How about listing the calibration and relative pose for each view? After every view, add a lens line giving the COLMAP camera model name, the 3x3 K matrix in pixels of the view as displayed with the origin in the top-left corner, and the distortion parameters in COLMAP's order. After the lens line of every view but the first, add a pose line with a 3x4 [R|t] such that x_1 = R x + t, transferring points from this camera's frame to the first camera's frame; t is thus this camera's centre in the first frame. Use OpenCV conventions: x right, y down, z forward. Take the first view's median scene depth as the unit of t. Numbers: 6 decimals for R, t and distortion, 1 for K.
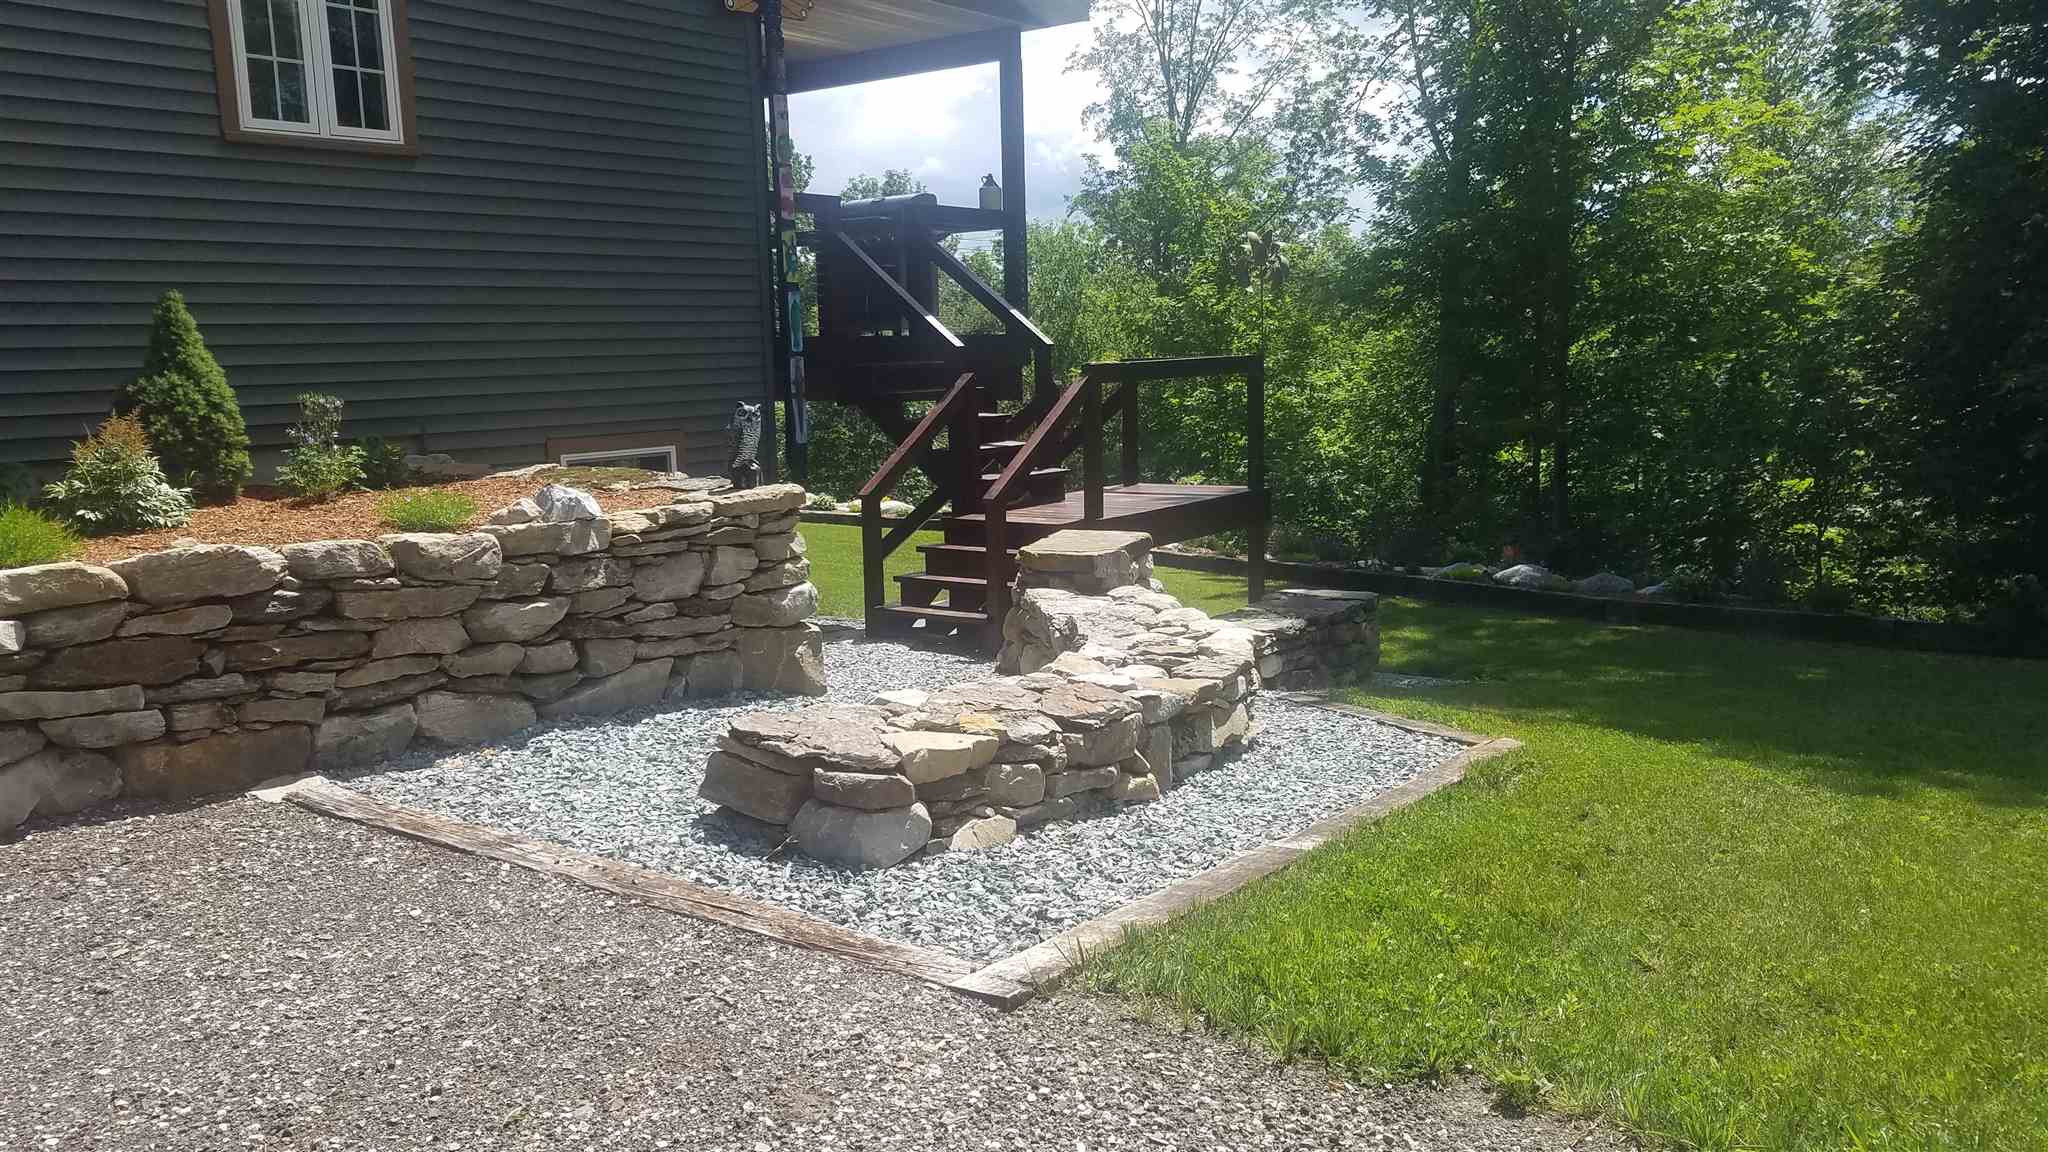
lens RADIAL K [[1588.6, 0, 1024.0], [0, 1588.6, 576.0], [0, 0, 1]] dist [0.008638, 0.004465]
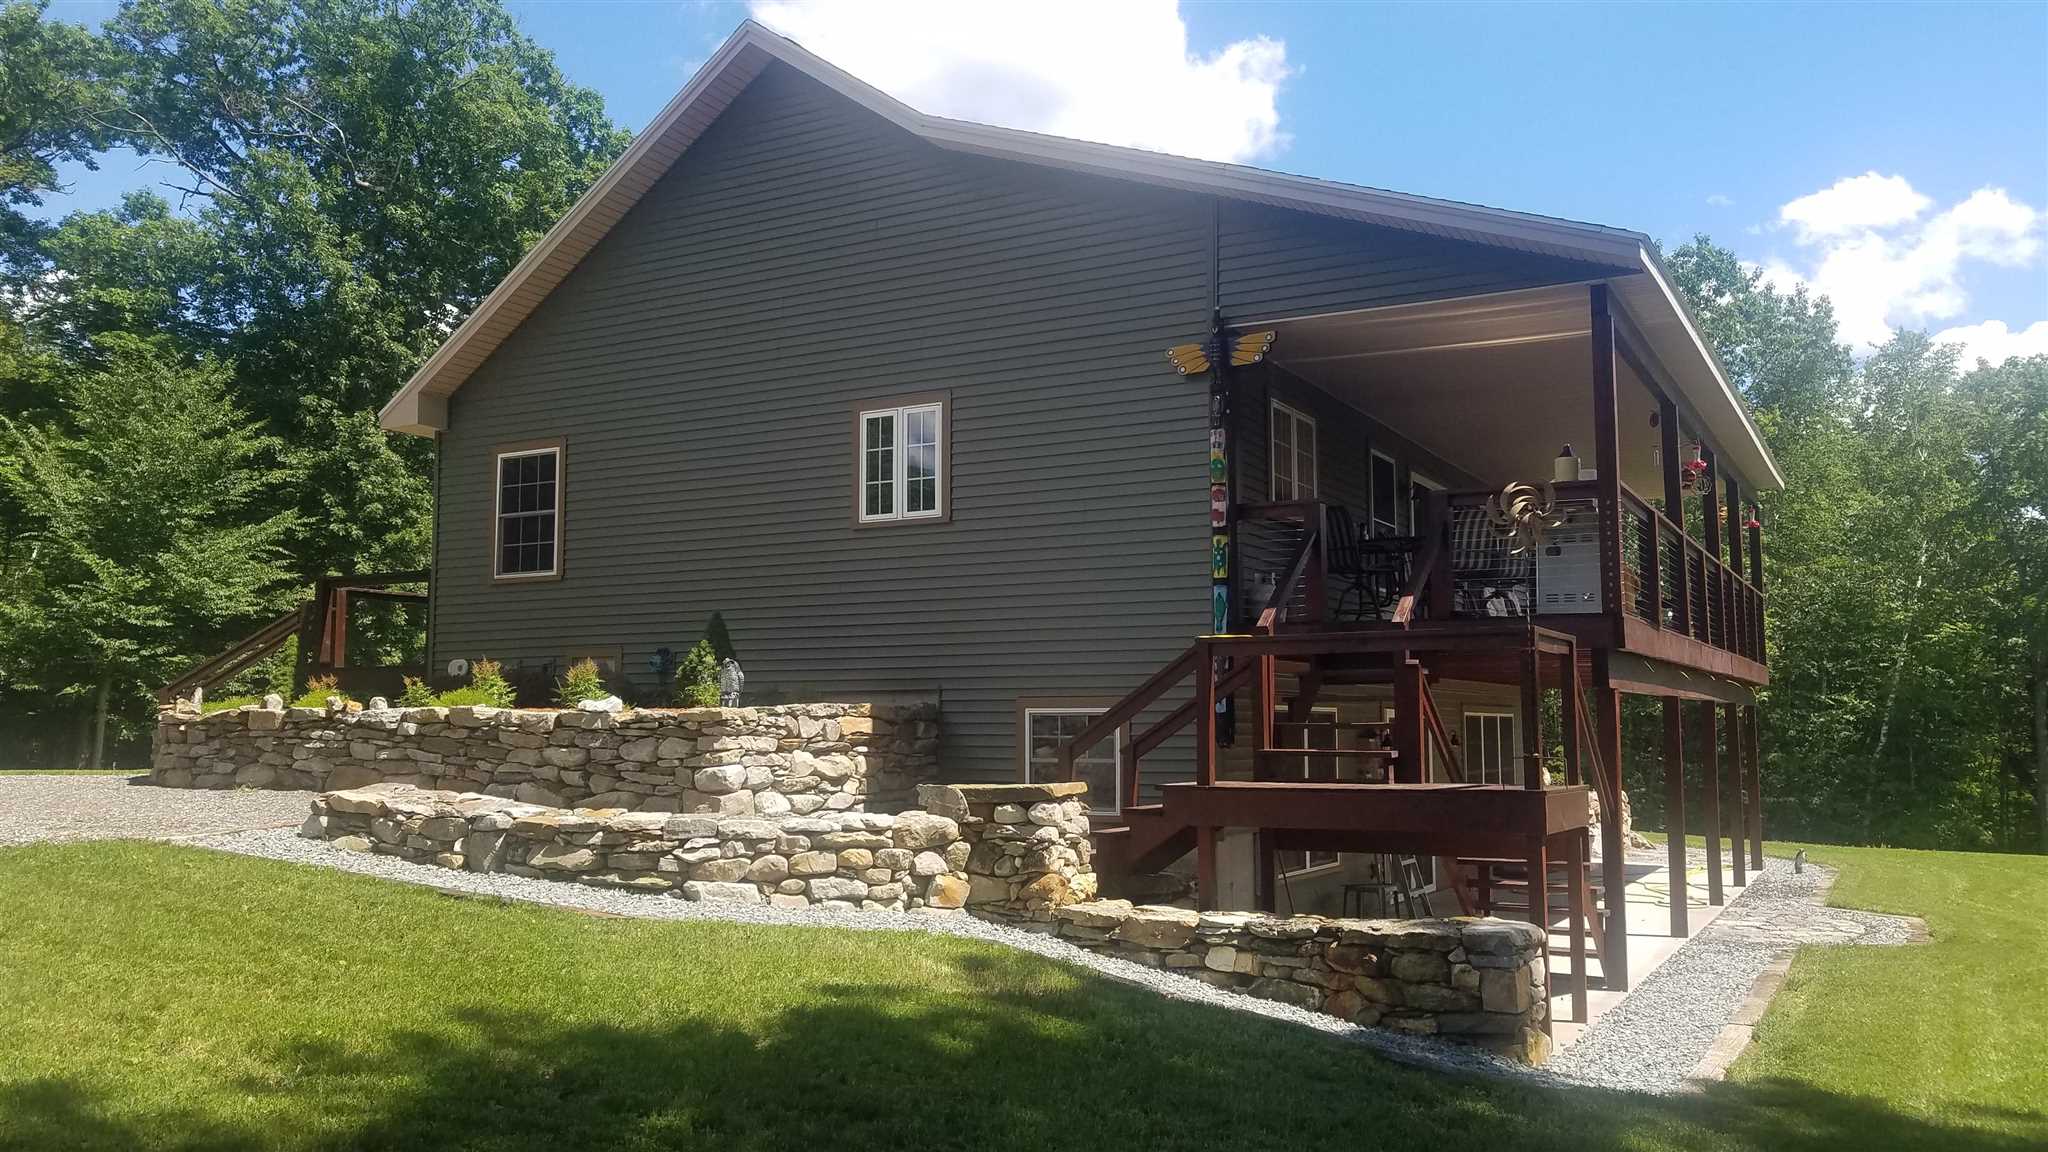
lens RADIAL K [[1588.6, 0, 1024.0], [0, 1588.6, 576.0], [0, 0, 1]] dist [0.008638, 0.004465]
pose [[0.151072, -0.065084, -0.986378, 1.633822], [-0.142755, 0.985934, -0.086918, -0.098424], [0.978161, 0.153942, 0.139656, 1.111799]]
